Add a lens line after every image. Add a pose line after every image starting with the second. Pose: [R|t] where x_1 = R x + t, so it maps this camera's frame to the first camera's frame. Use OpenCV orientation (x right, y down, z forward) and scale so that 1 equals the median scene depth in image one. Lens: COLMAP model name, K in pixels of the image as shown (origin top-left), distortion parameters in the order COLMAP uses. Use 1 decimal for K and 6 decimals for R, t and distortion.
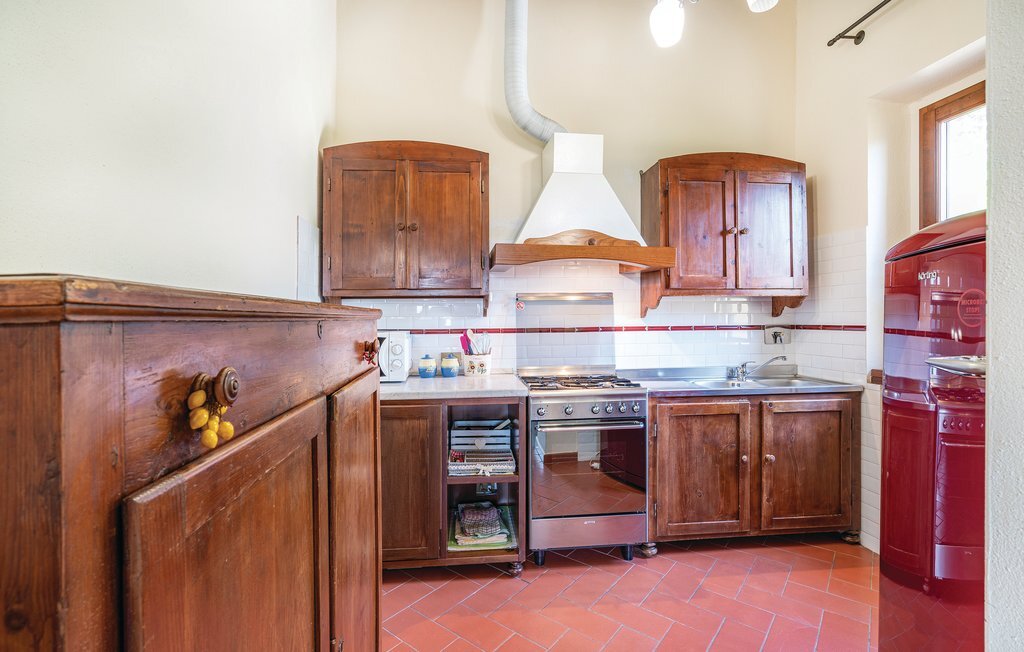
lens RADIAL K [[453.4, 0, 512.0], [0, 453.4, 326.0], [0, 0, 1]] dist [-0.000858, -0.000173]
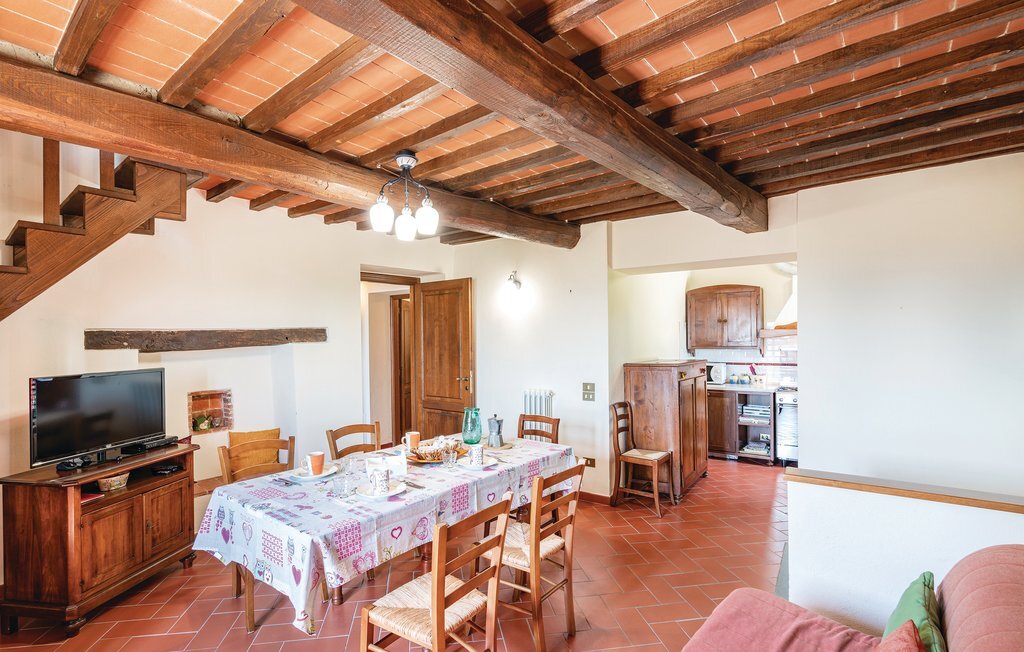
lens RADIAL K [[453.4, 0, 512.0], [0, 453.4, 326.0], [0, 0, 1]] dist [-0.000858, -0.000173]
pose [[0.743621, -0.023365, -0.668193, 0.524814], [-0.001167, 0.999342, -0.036244, -0.095792], [0.668601, 0.027732, 0.743104, -1.480912]]
